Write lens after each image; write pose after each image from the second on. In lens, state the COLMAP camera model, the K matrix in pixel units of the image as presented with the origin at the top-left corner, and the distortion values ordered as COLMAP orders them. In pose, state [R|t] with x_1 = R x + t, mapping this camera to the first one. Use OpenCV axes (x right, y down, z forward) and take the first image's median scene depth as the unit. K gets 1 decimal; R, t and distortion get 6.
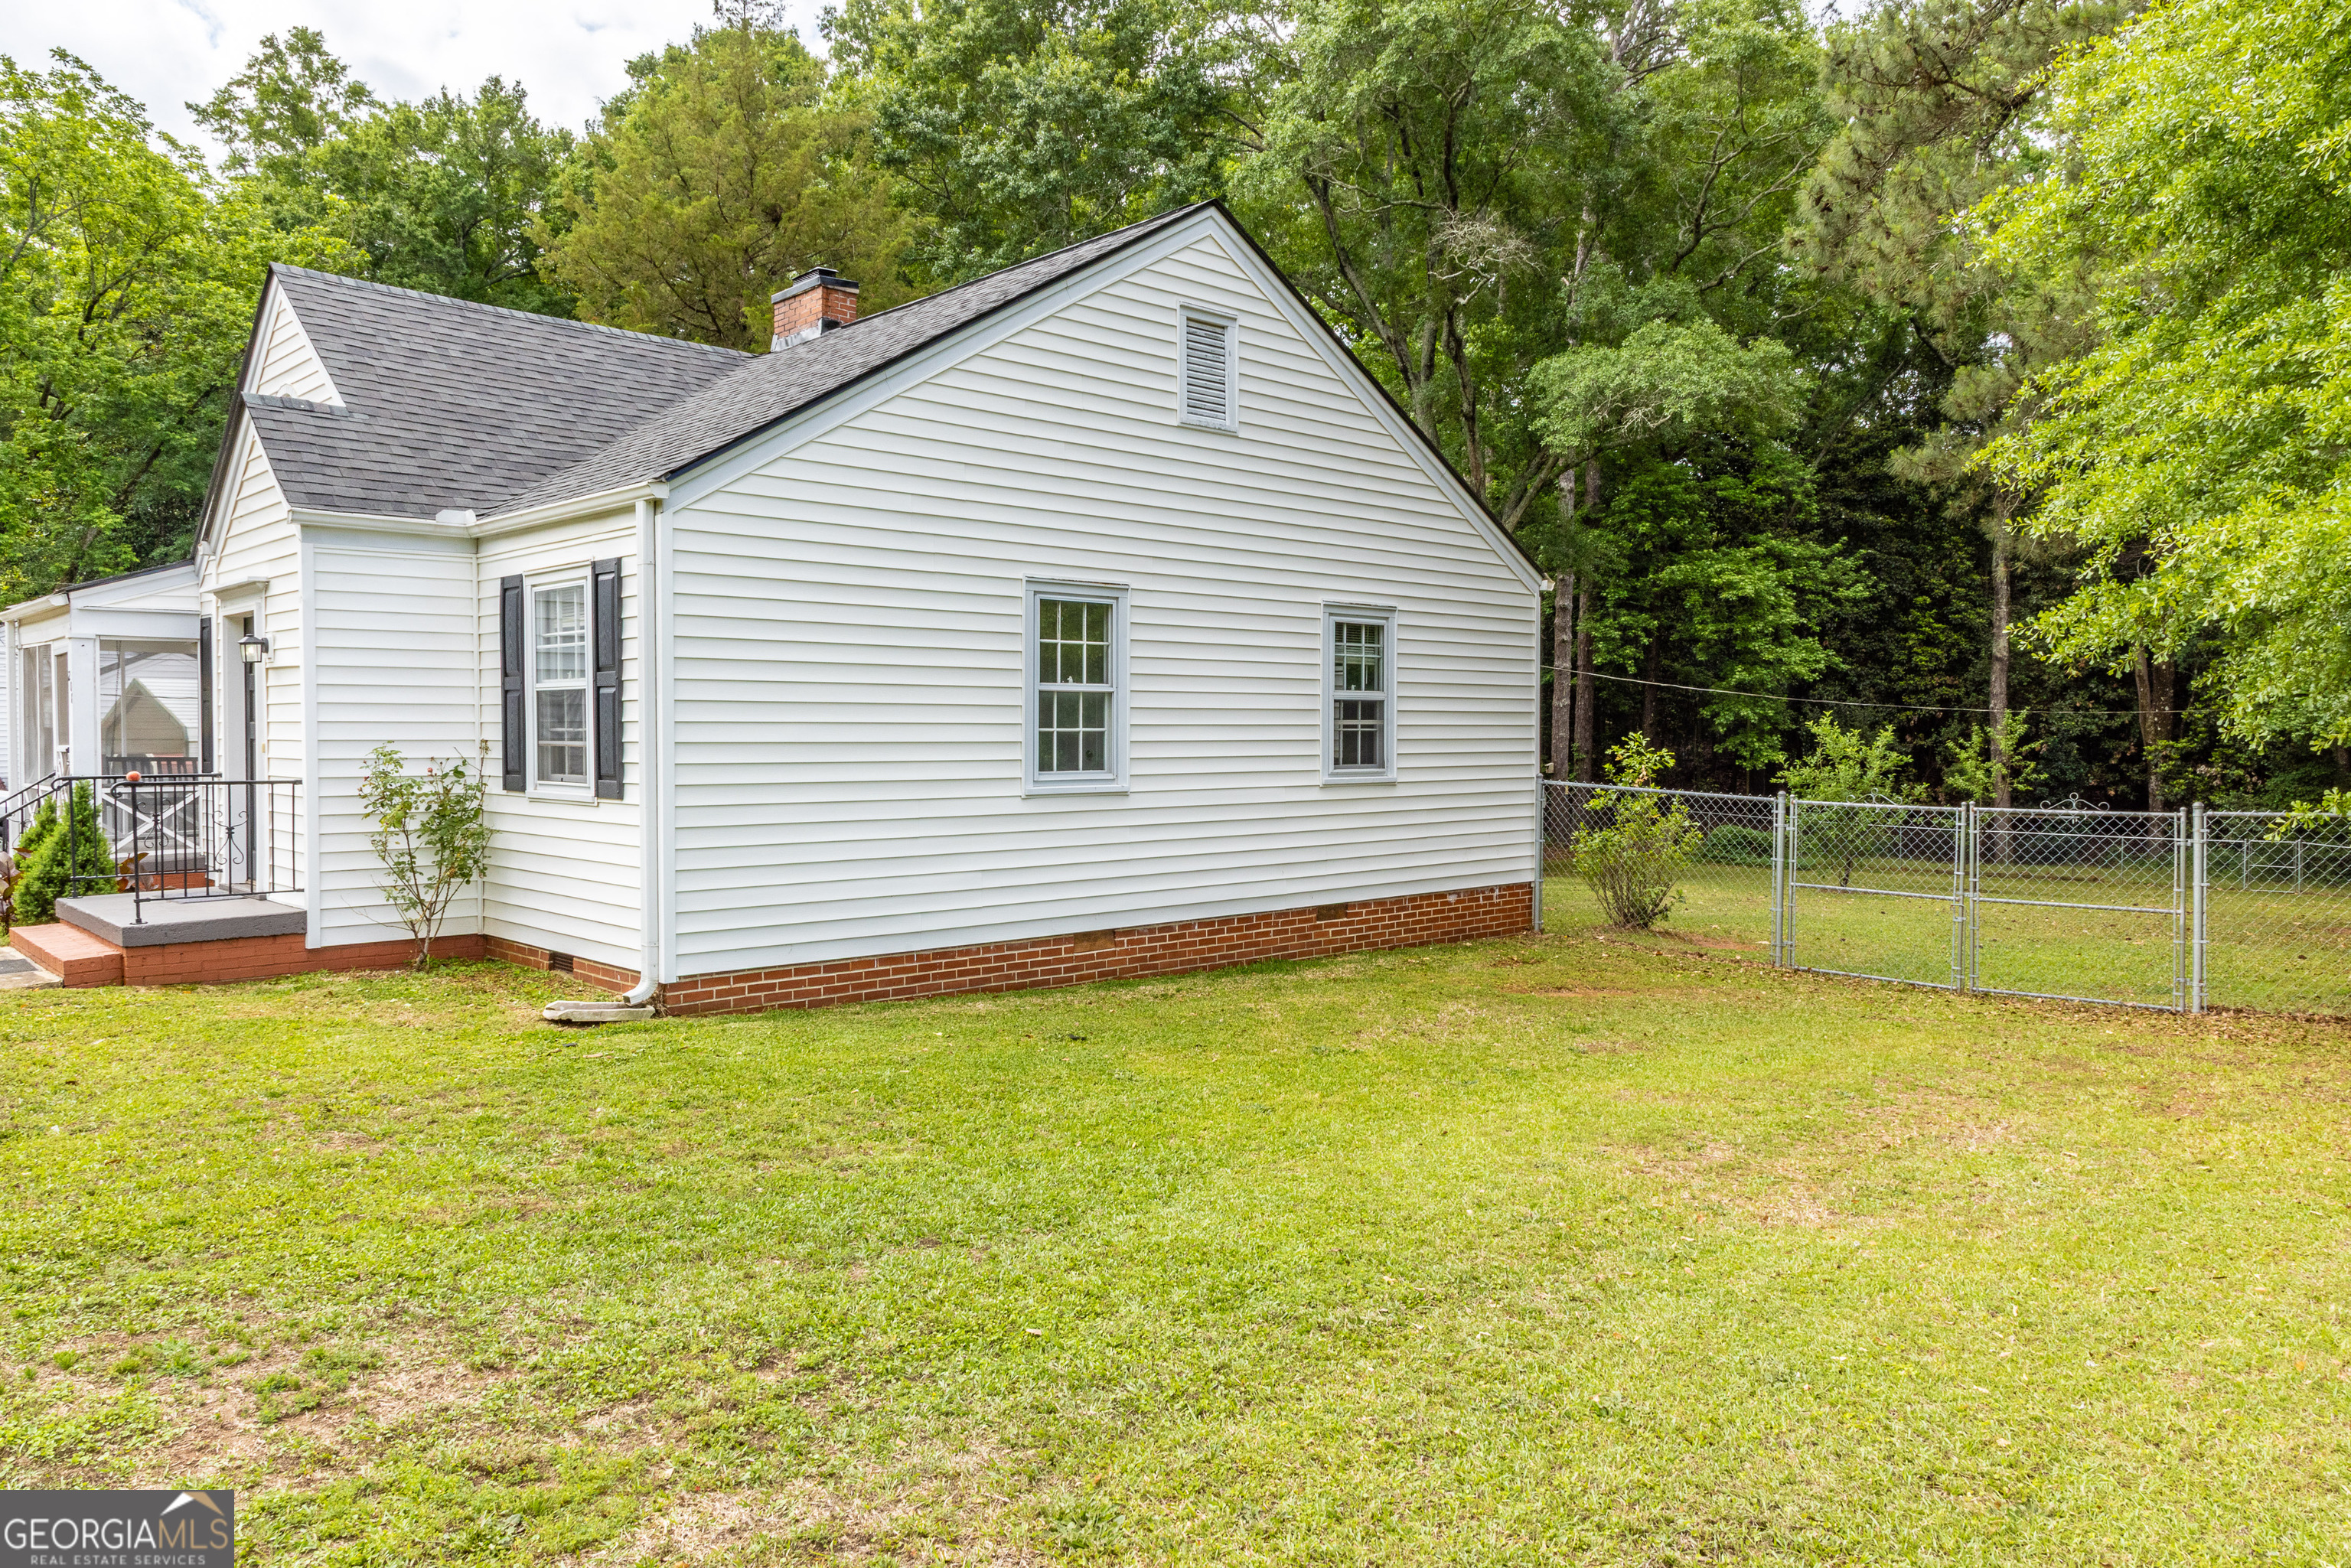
lens RADIAL K [[1608.0, 0, 1164.5], [0, 1608.0, 770.5], [0, 0, 1]] dist [0.002308, -0.002892]
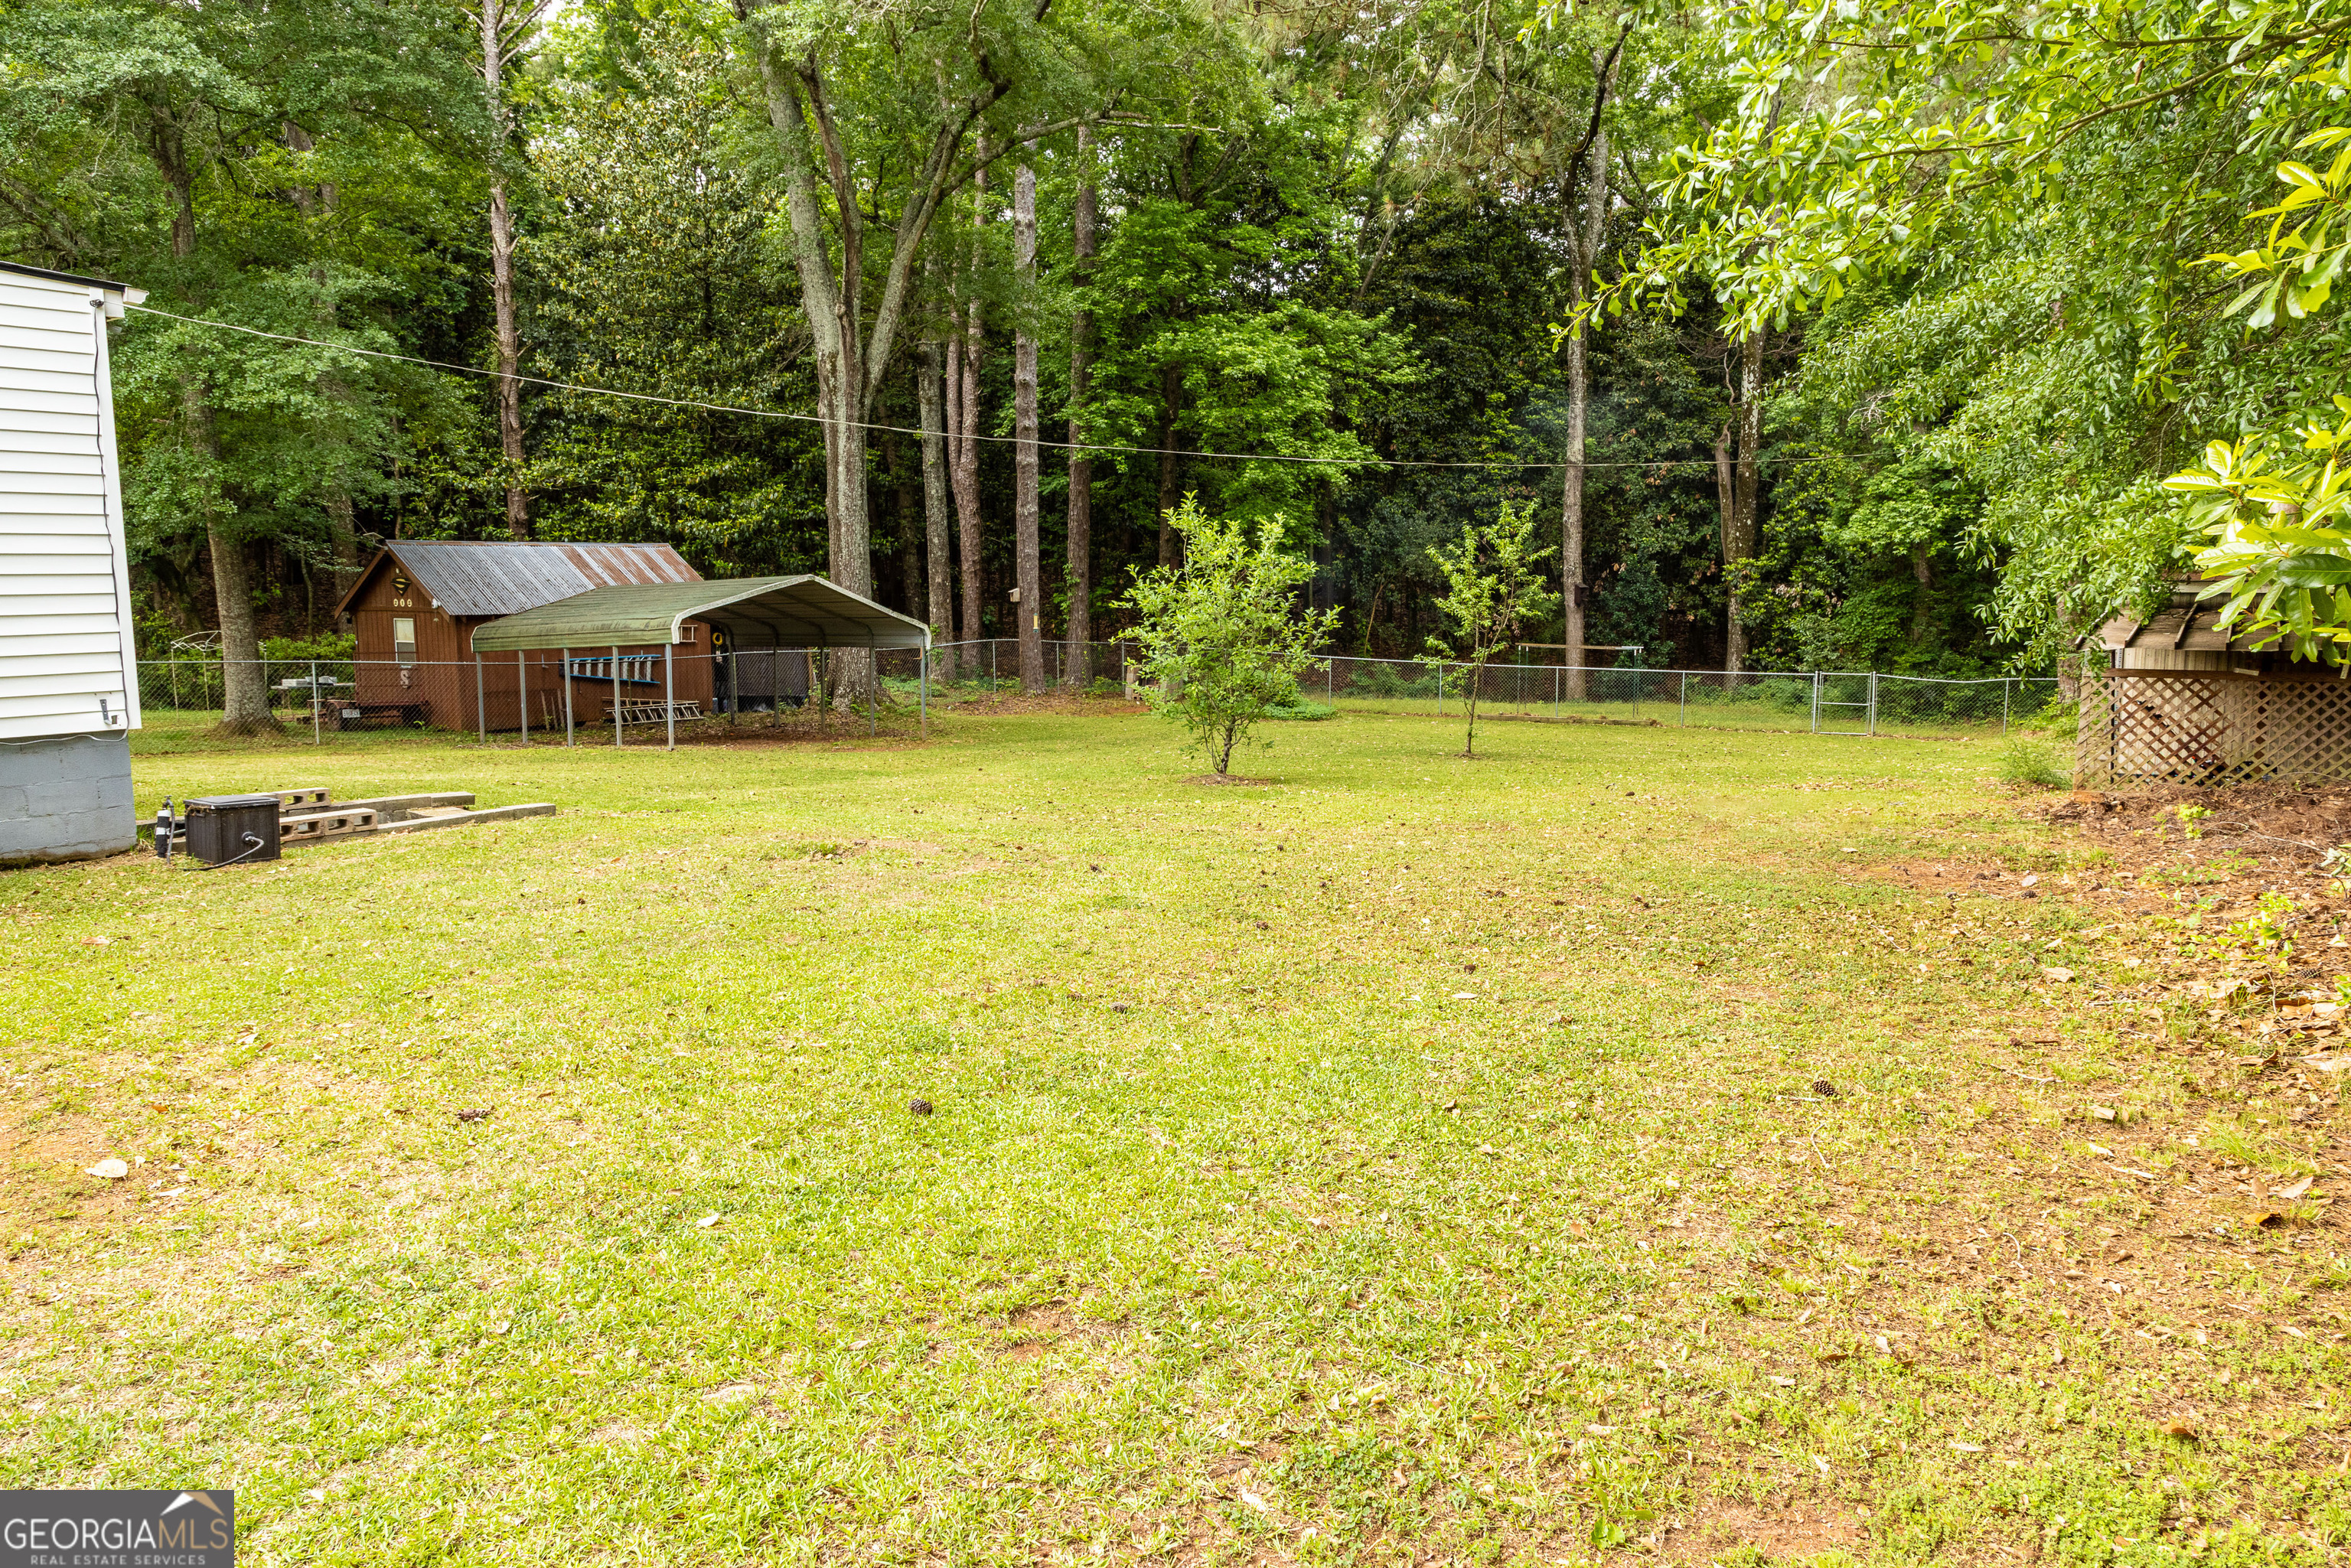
lens RADIAL K [[1608.0, 0, 1164.5], [0, 1608.0, 770.5], [0, 0, 1]] dist [0.002308, -0.002892]
pose [[0.980908, -0.031205, 0.191951, 0.284810], [0.011536, 0.994641, 0.102742, 0.006706], [-0.194129, -0.098566, 0.976012, 0.394606]]
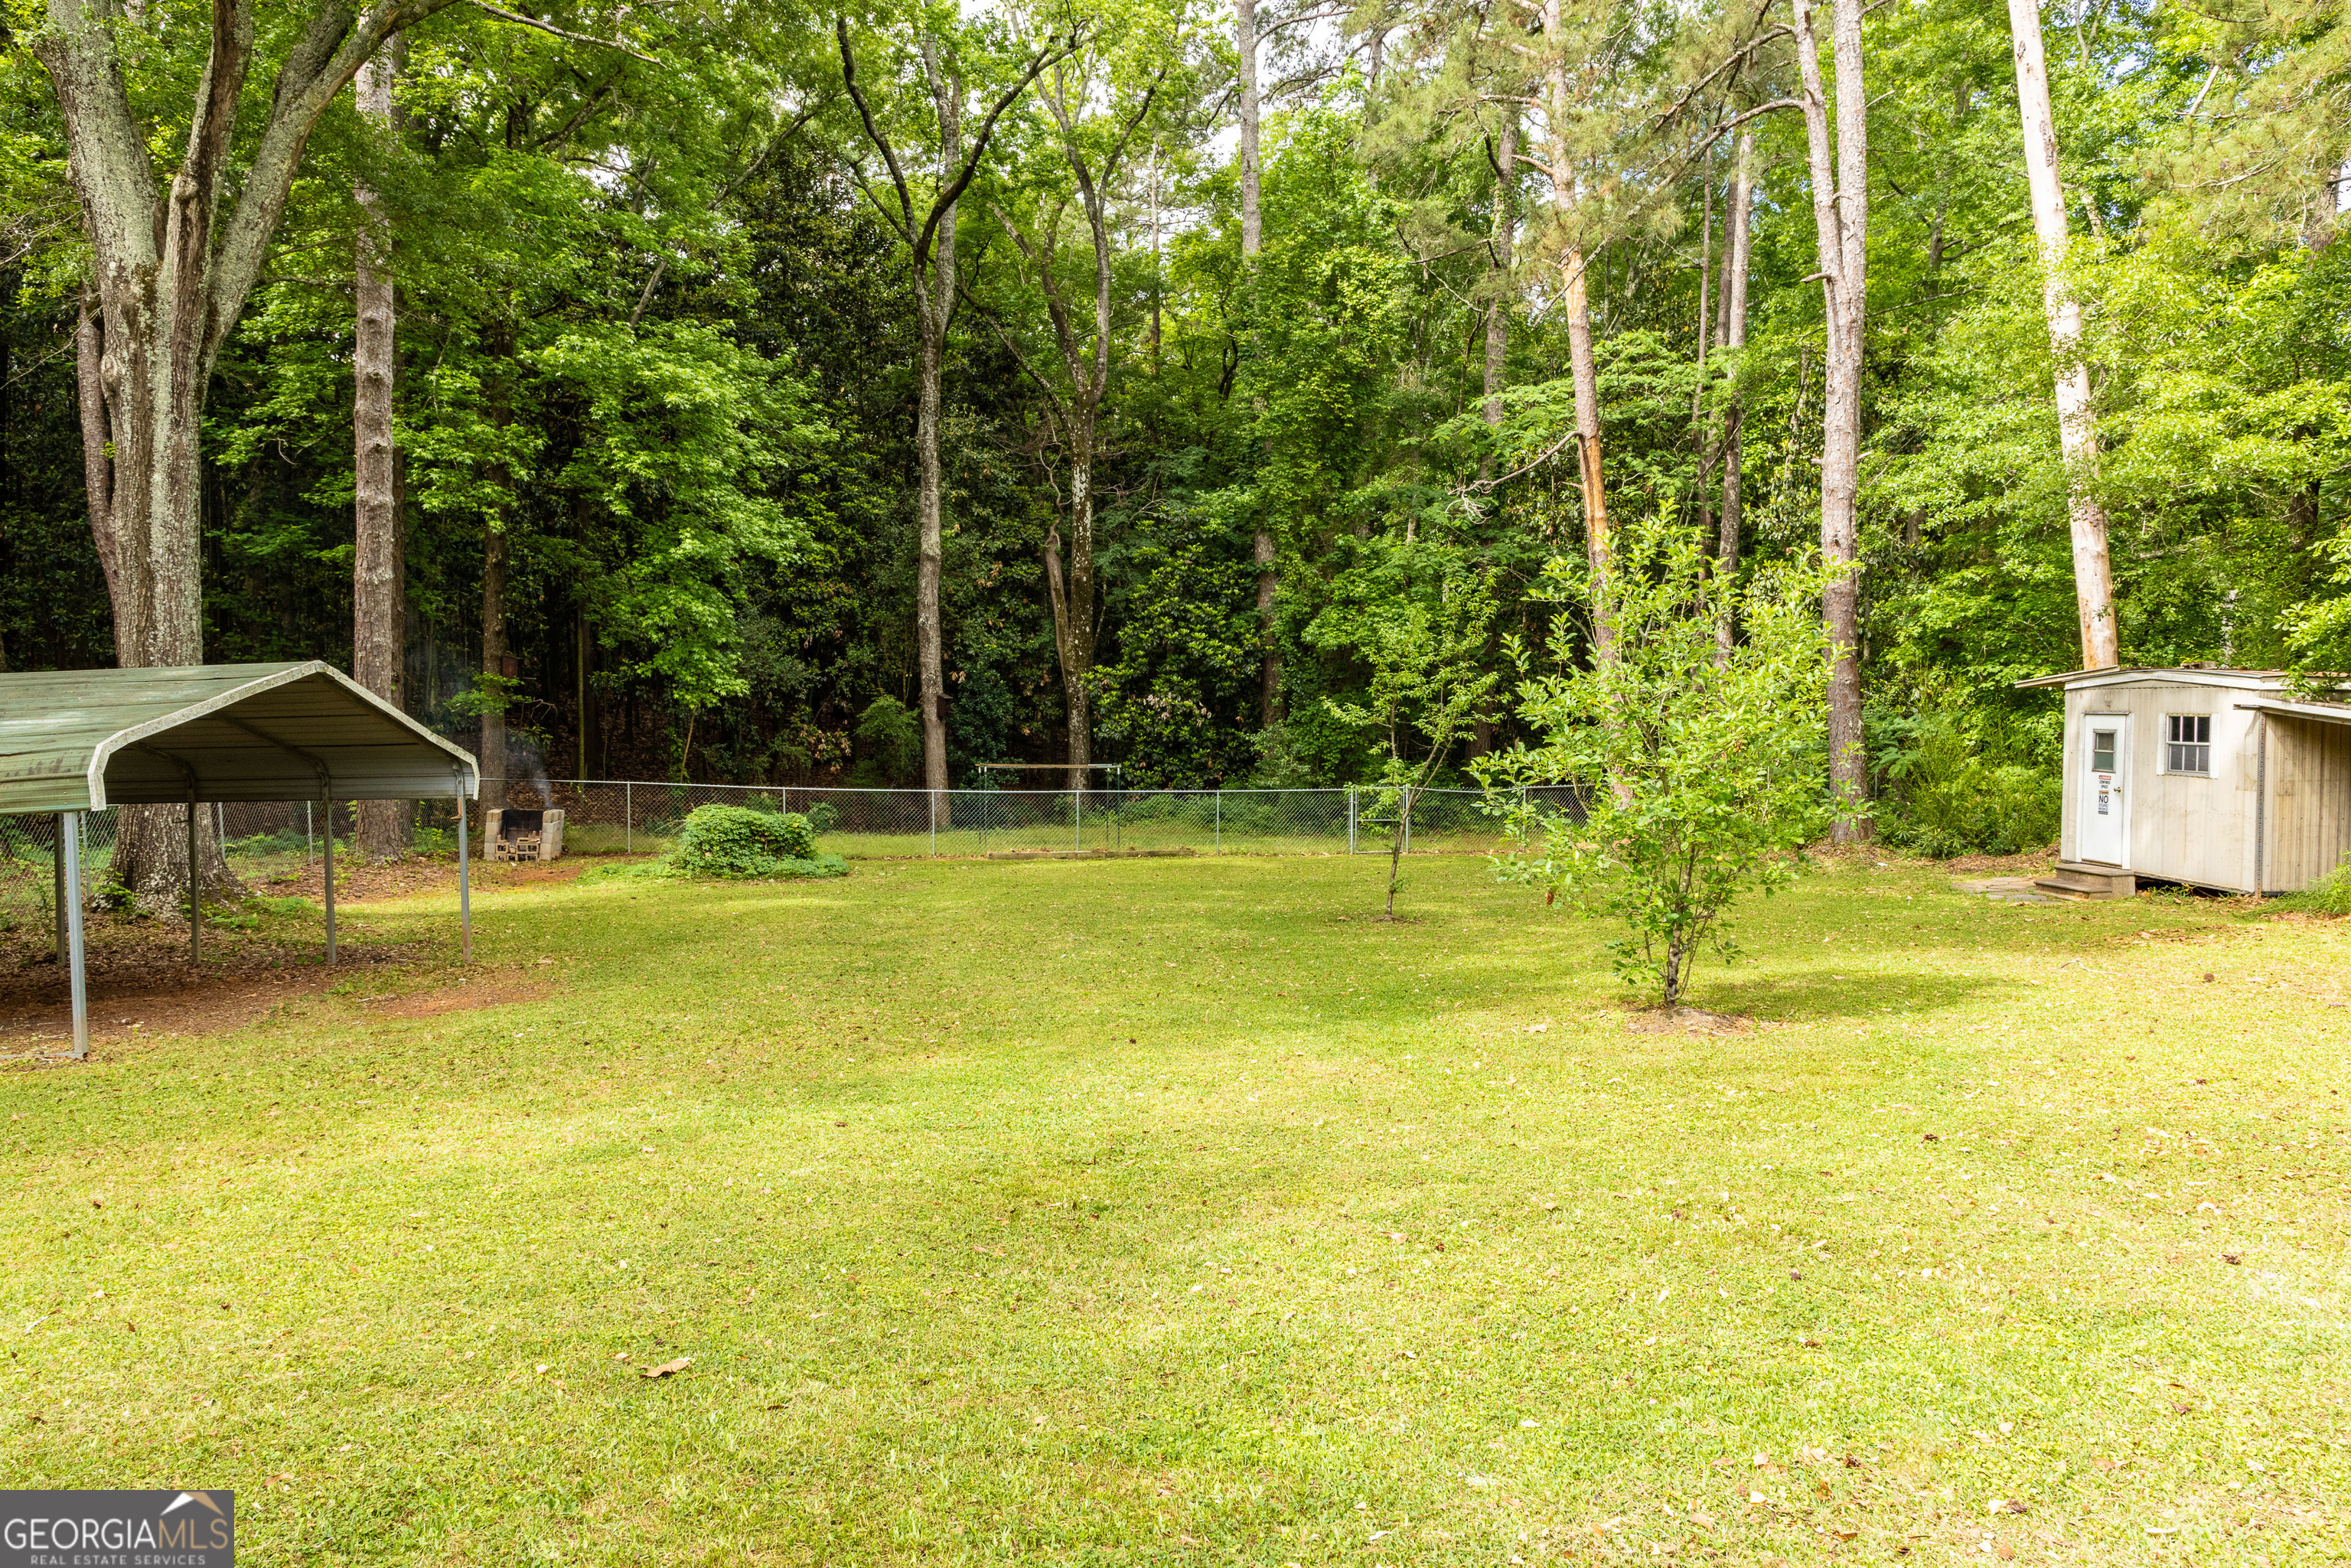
lens RADIAL K [[1594.4, 0, 1175.5], [0, 1594.4, 784.0], [0, 0, 1]] dist [-0.005885, 0.003707]
pose [[0.681220, -0.048554, 0.730467, 0.094888], [0.018520, 0.998622, 0.049107, 0.004499], [-0.731844, -0.019924, 0.681181, 0.861412]]
